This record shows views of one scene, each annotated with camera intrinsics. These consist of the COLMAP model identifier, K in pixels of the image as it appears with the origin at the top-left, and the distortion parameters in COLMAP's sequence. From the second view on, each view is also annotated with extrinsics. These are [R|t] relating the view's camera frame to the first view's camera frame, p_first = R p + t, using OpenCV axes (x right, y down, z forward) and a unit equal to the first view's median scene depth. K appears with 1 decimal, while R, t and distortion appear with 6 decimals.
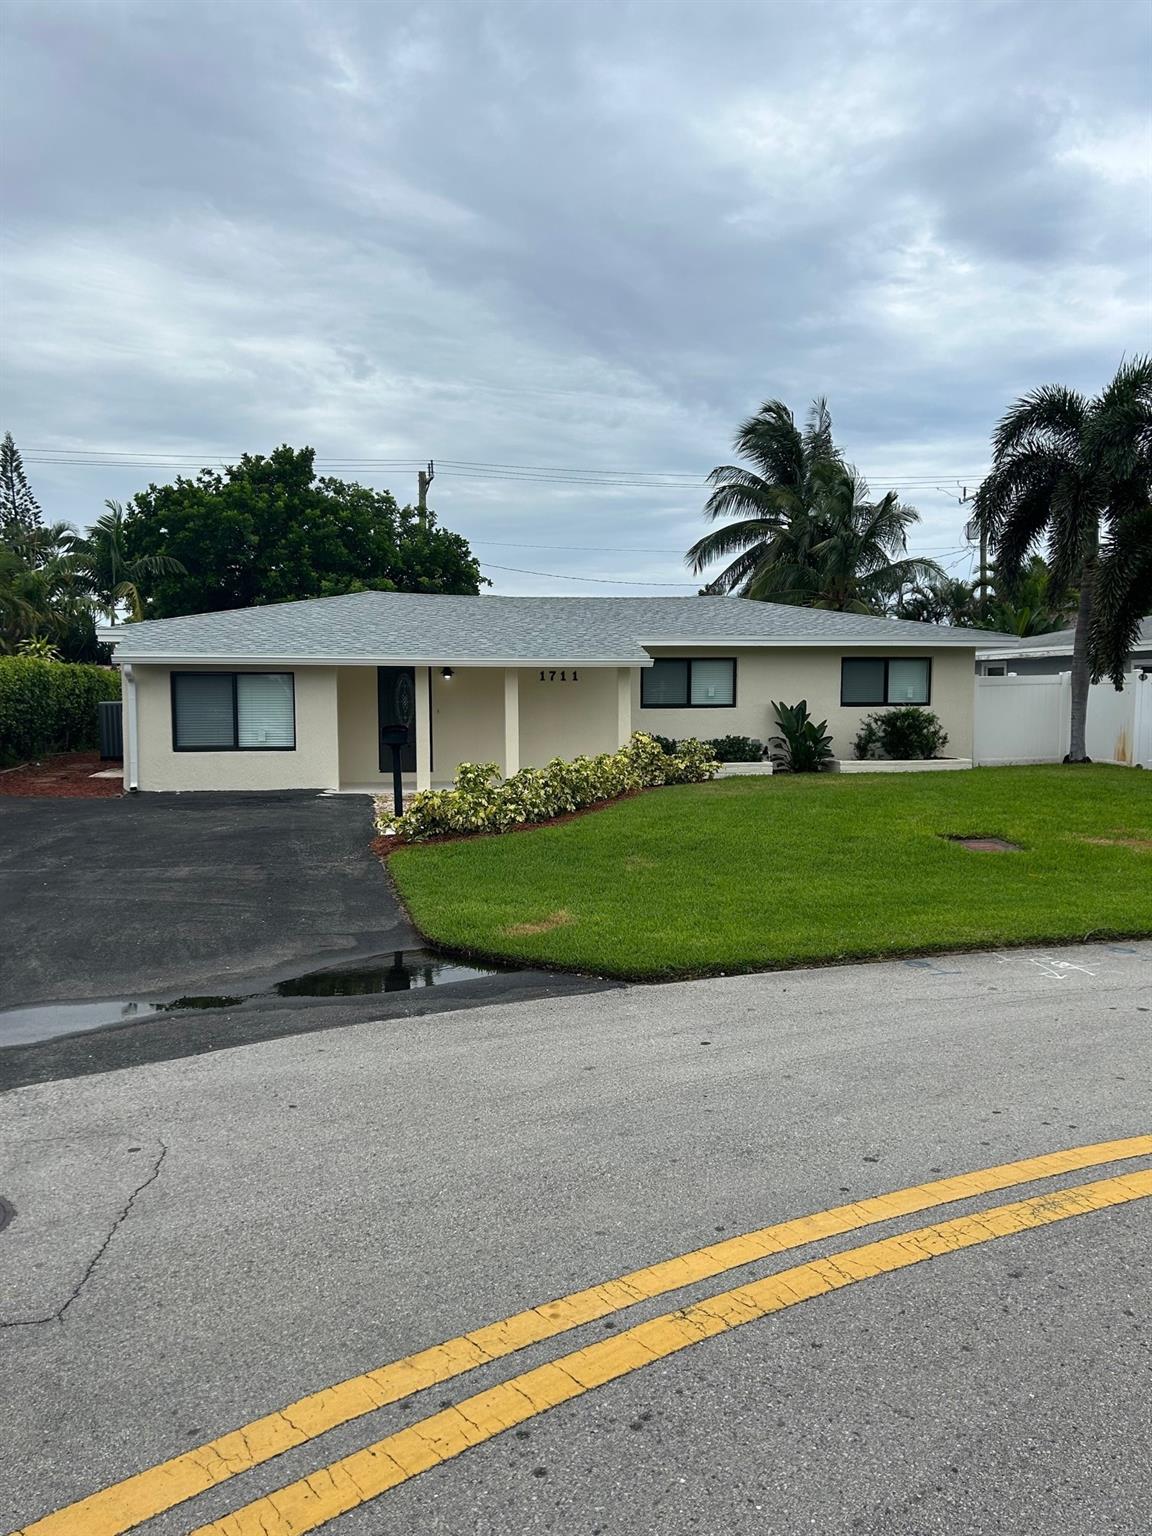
lens RADIAL K [[1151.3, 0, 570.0], [0, 1151.3, 772.8], [0, 0, 1]] dist [0.043614, -0.052017]
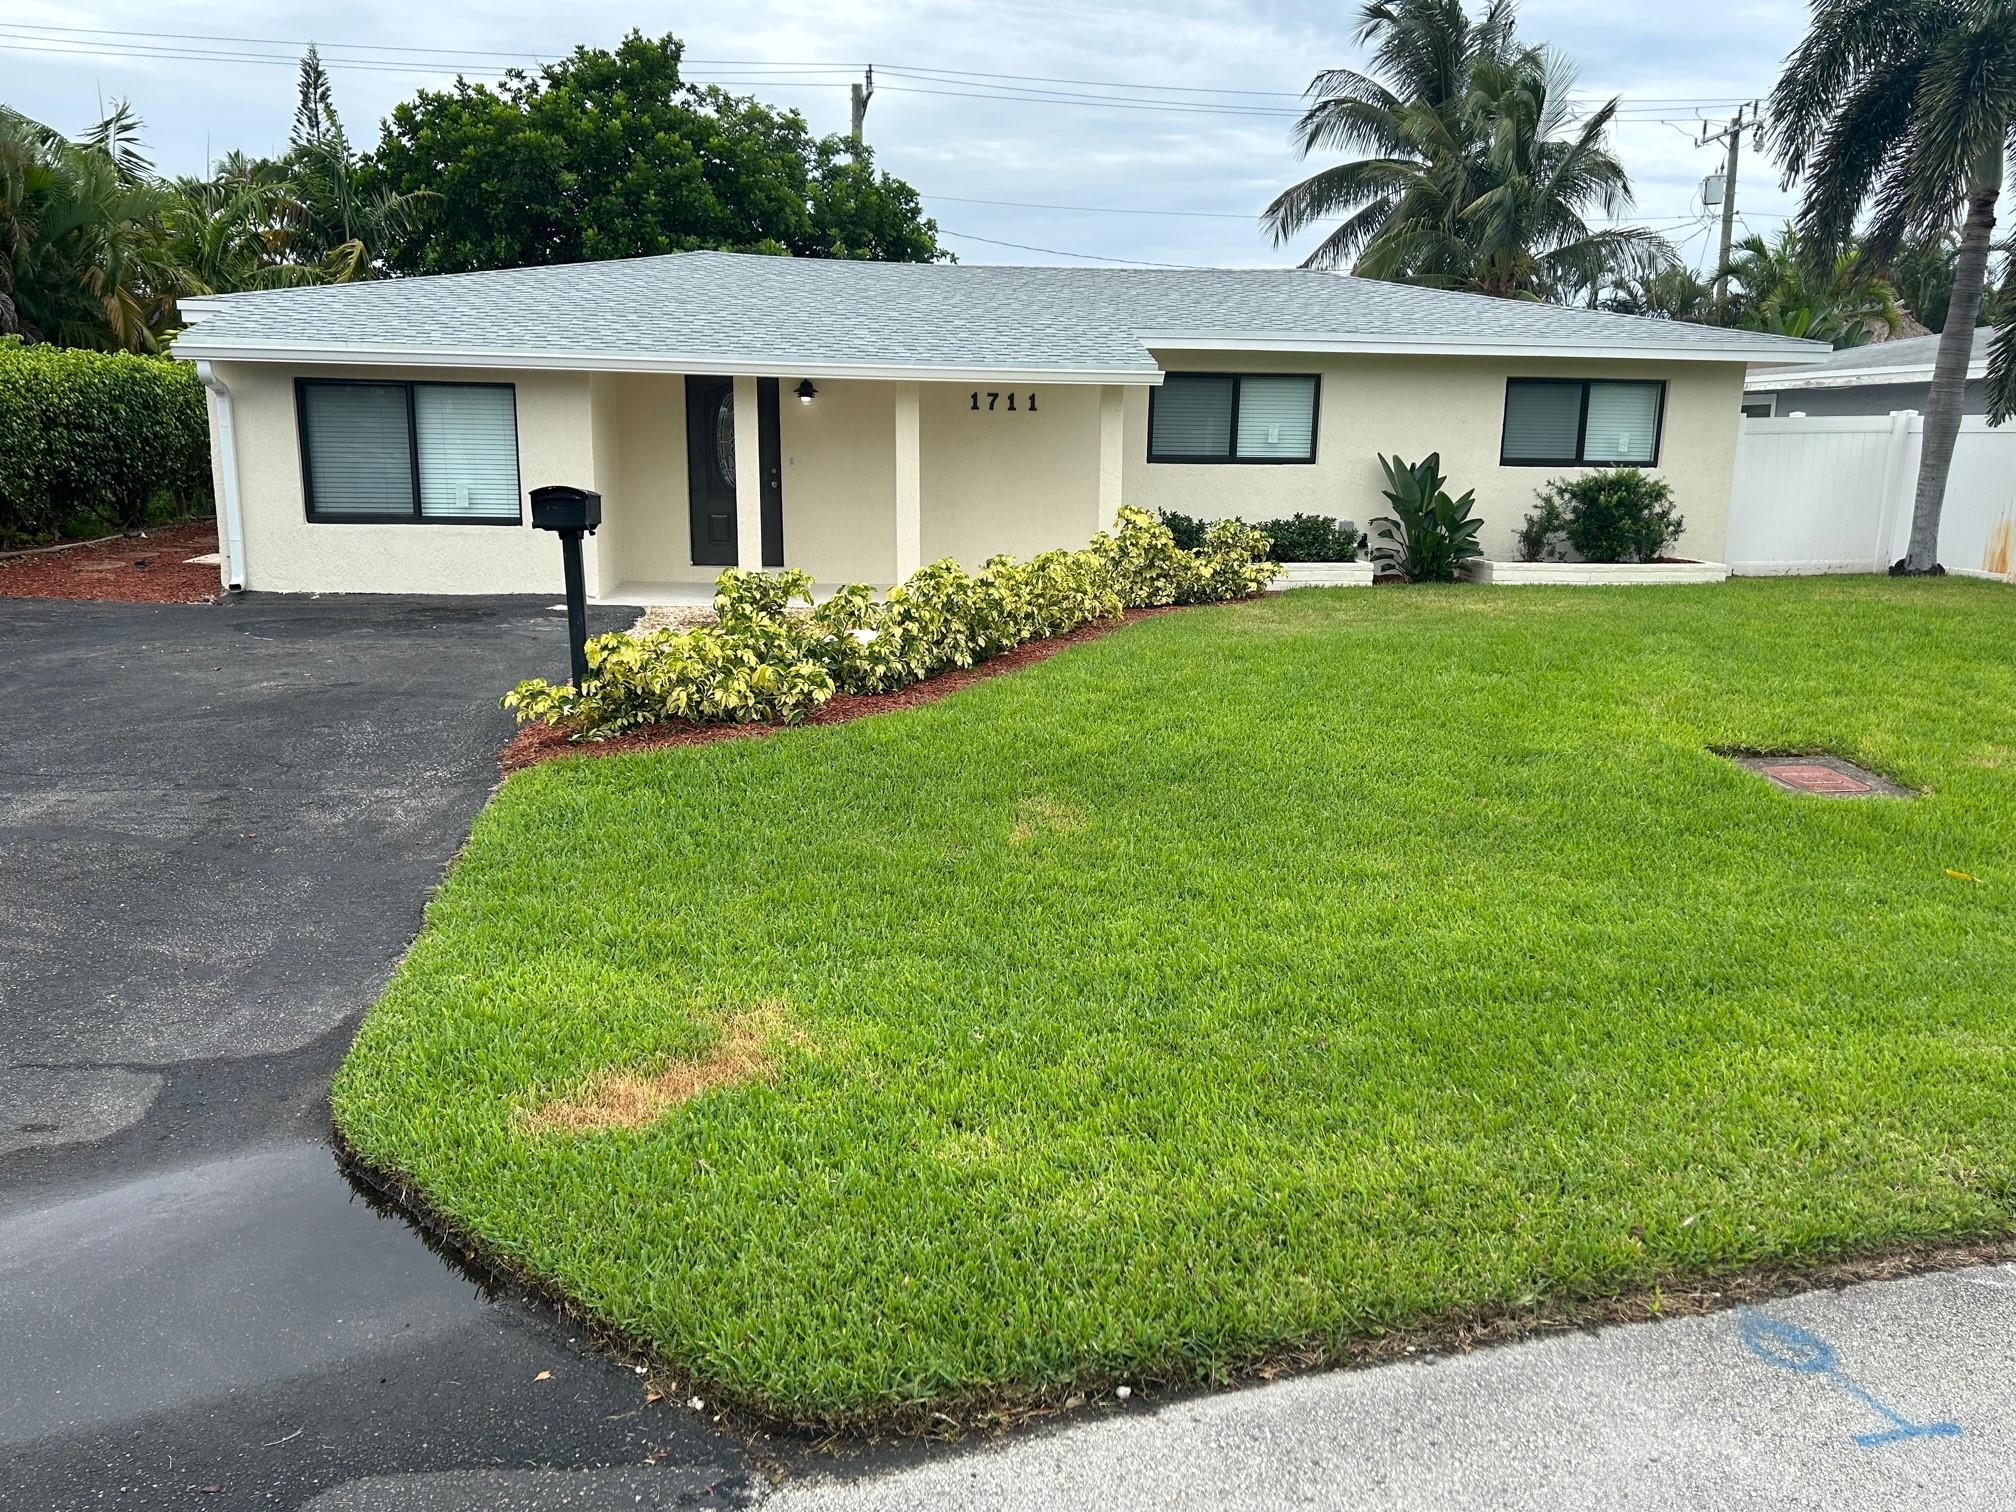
lens RADIAL K [[1511.1, 0, 1026.6], [0, 1511.1, 743.7], [0, 0, 1]] dist [0.043614, -0.052017]
pose [[0.998210, 0.030024, -0.051723, 0.044634], [-0.023067, 0.991219, 0.130201, -0.014118], [0.055178, -0.128775, 0.990138, 0.231590]]
